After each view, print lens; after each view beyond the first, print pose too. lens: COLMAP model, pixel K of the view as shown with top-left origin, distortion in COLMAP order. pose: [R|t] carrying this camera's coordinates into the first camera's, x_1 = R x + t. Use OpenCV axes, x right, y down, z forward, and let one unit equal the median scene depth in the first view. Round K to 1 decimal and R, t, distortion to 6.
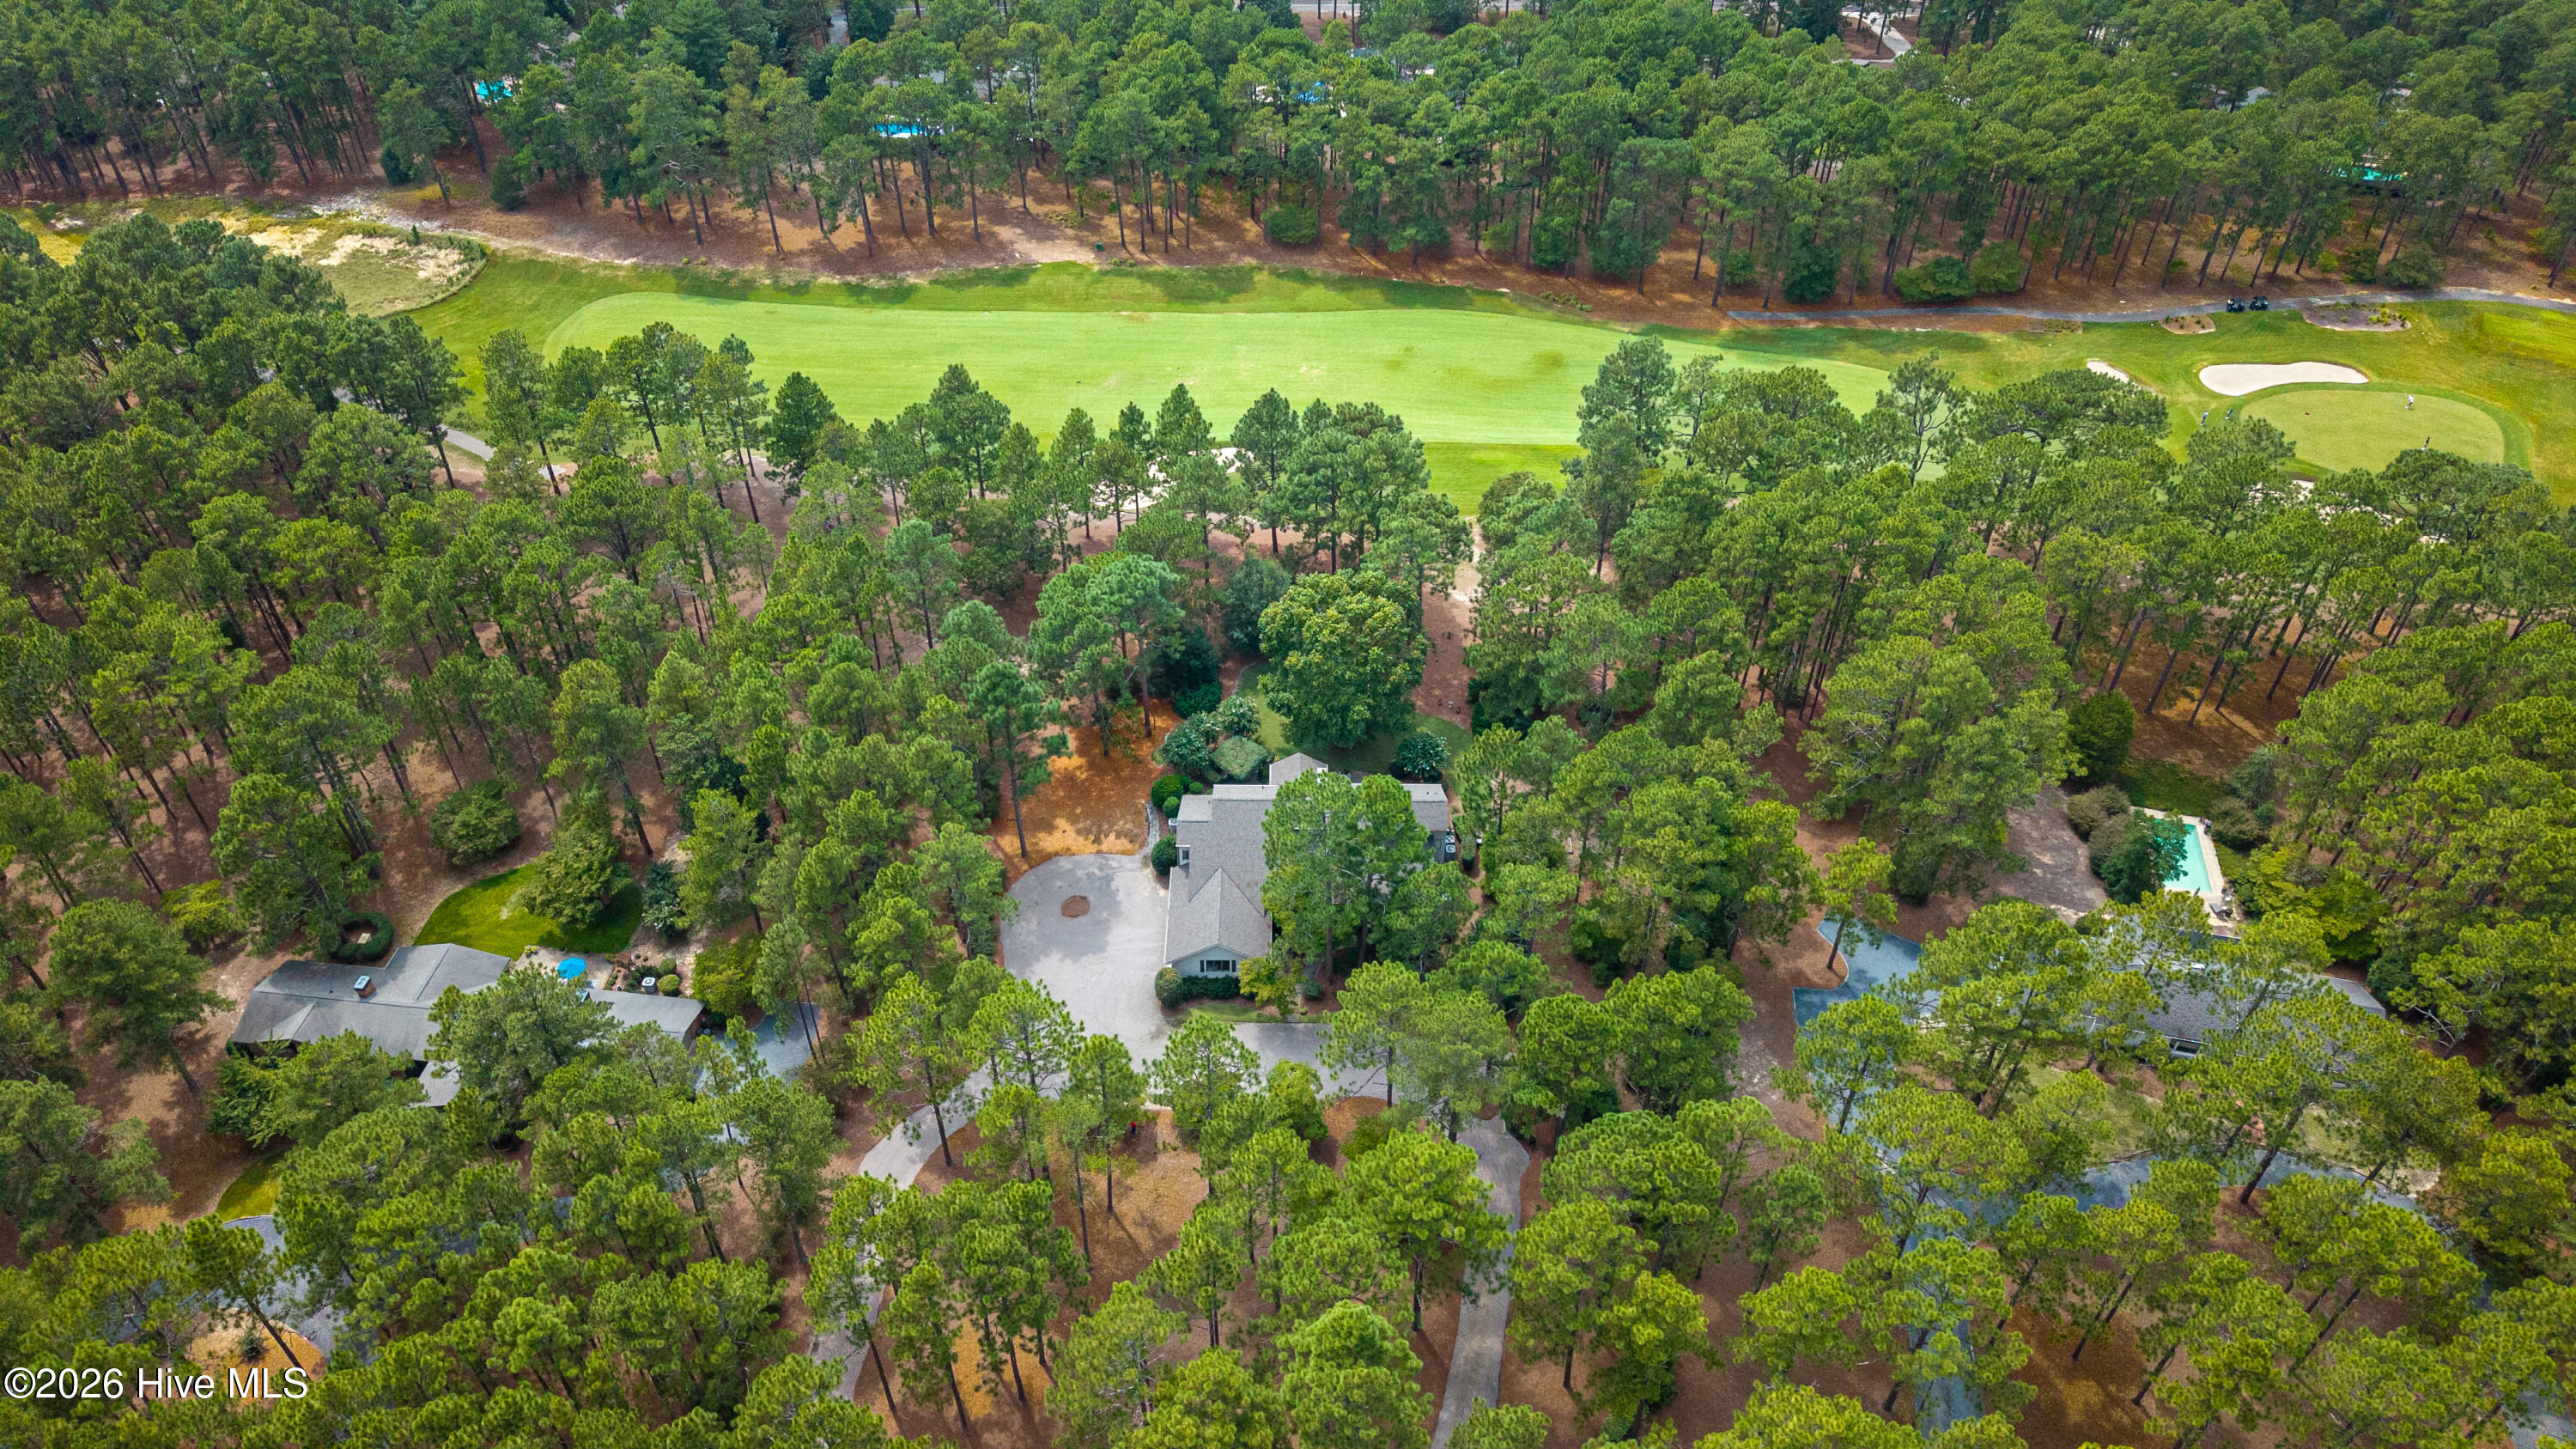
lens RADIAL K [[1737.1, 0, 1288.0], [0, 1737.1, 724.5], [0, 0, 1]] dist [0.040960, -0.060904]
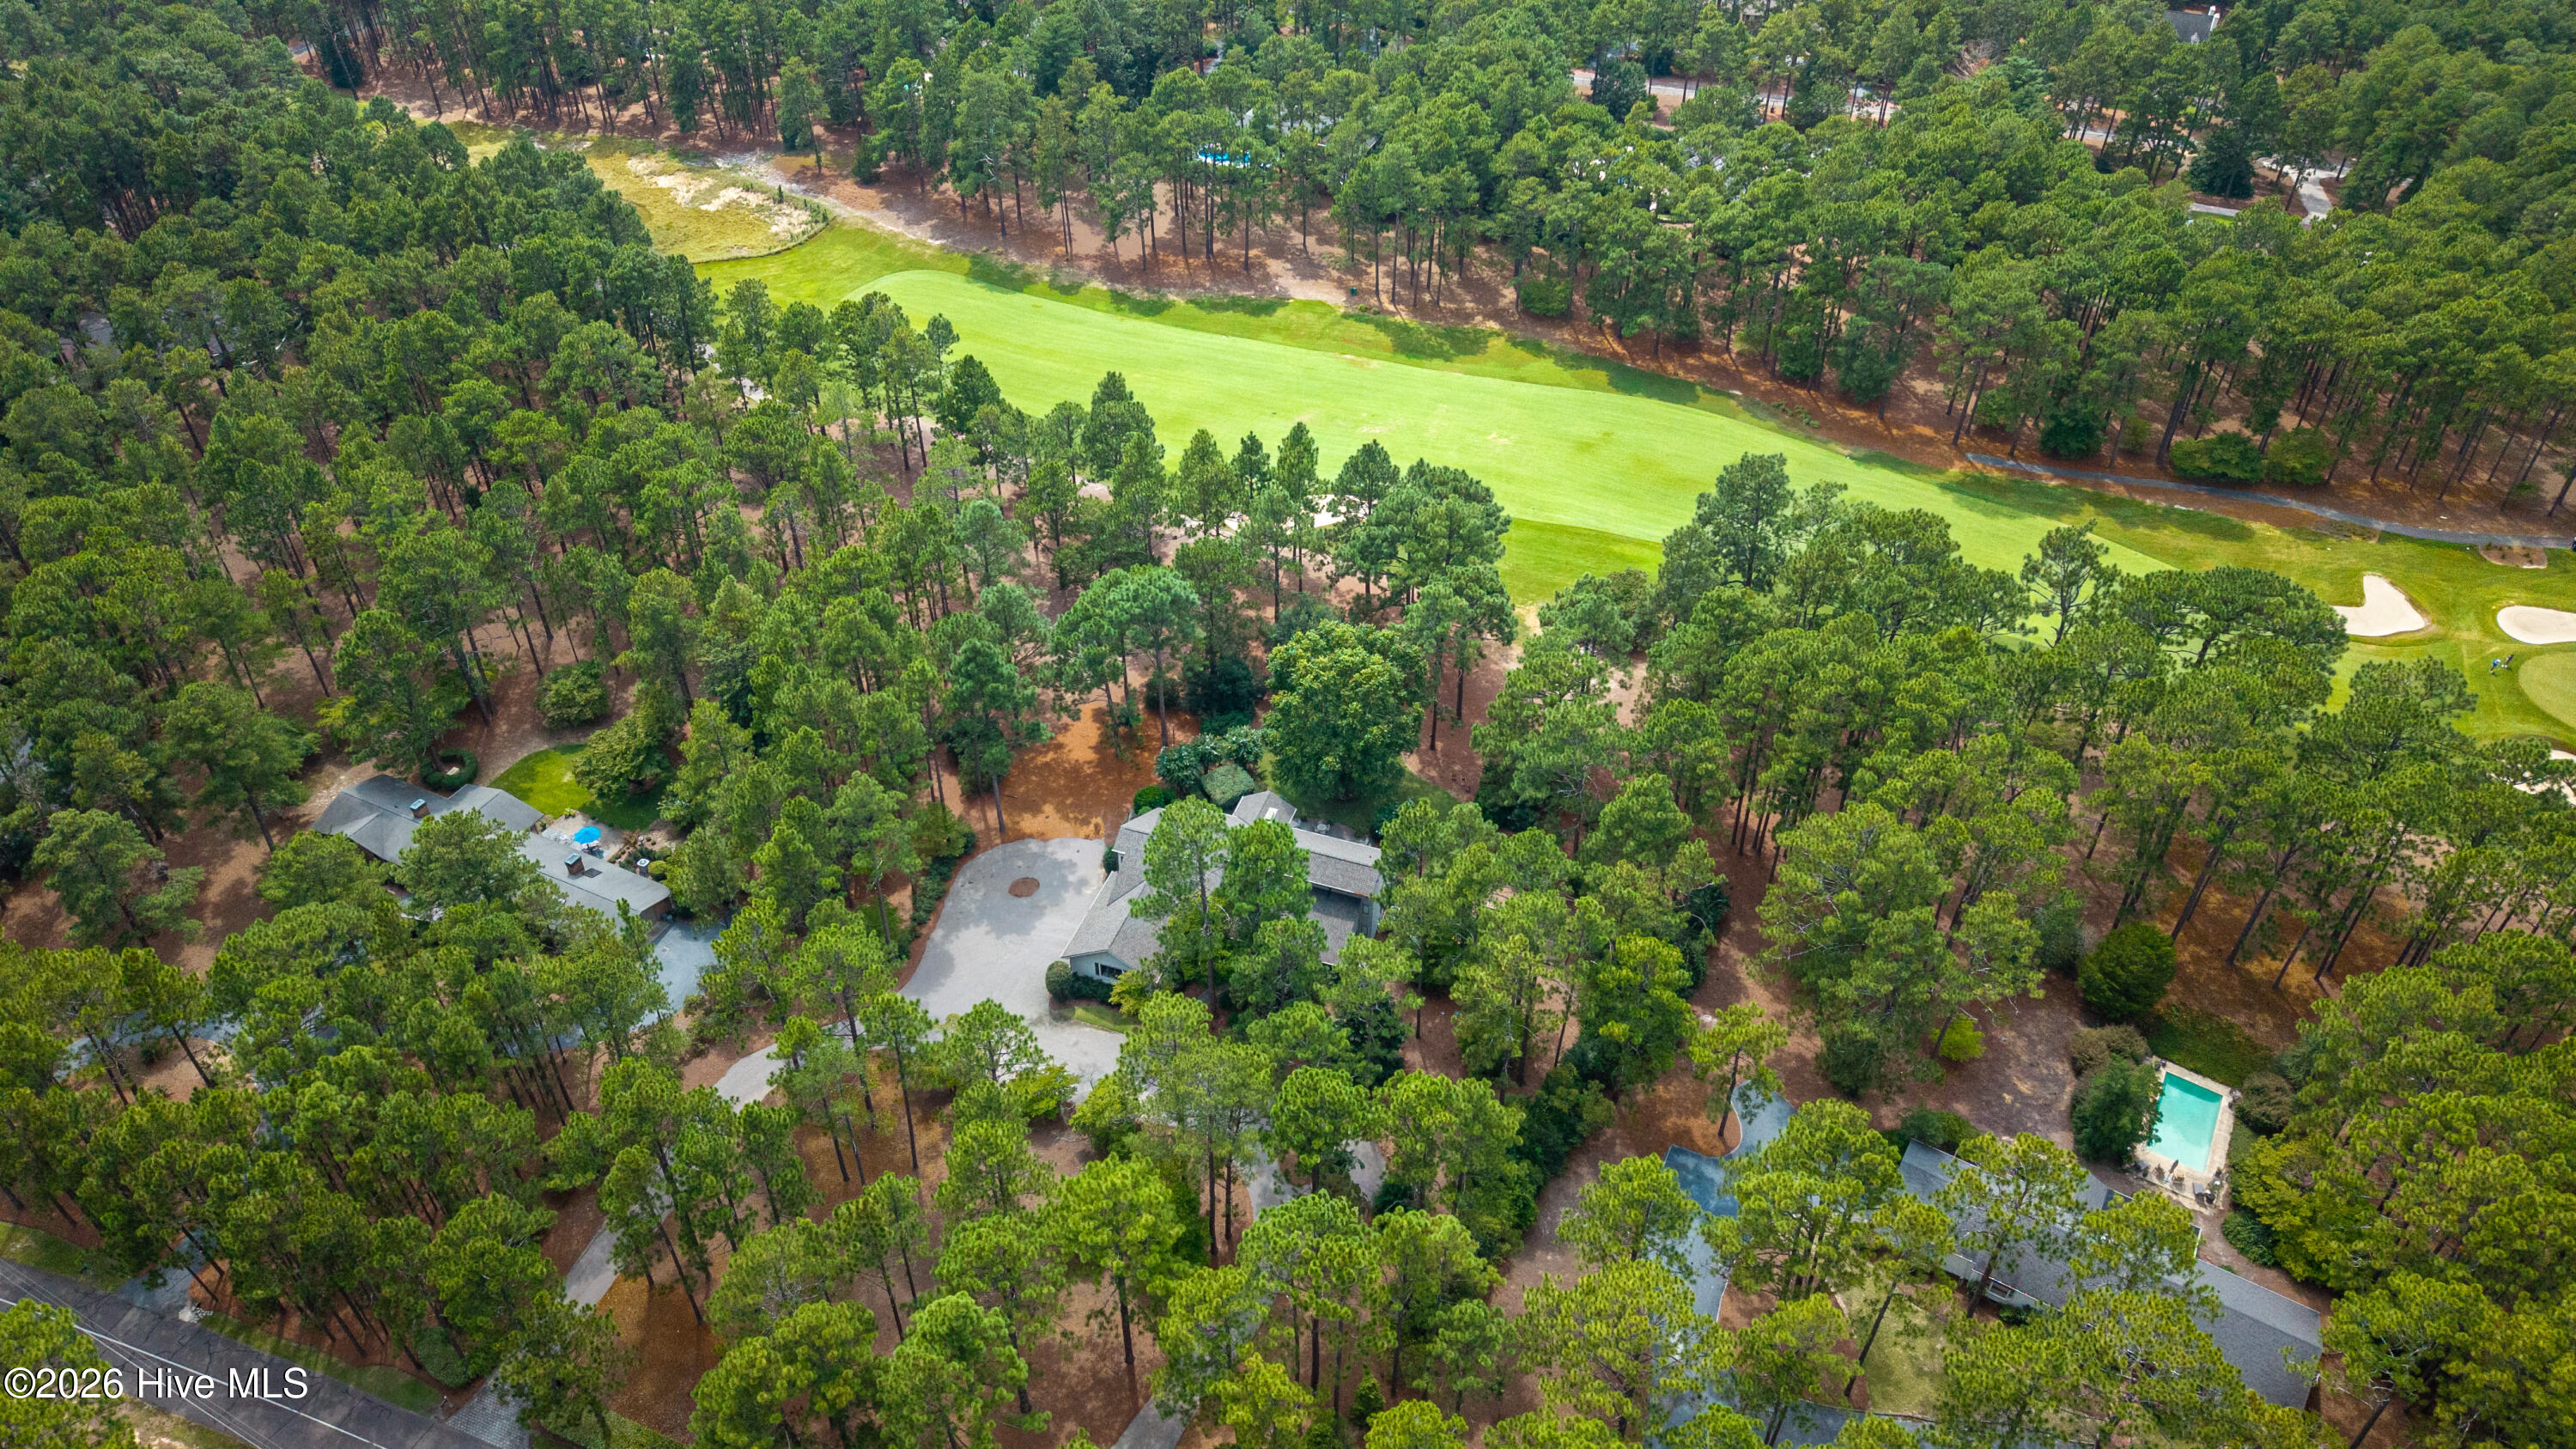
lens RADIAL K [[1737.1, 0, 1288.0], [0, 1737.1, 724.5], [0, 0, 1]] dist [0.040960, -0.060904]
pose [[0.944178, 0.206391, -0.256770, 0.223809], [-0.215046, 0.976587, -0.005776, -0.014967], [0.249567, 0.060671, 0.966455, 0.024383]]
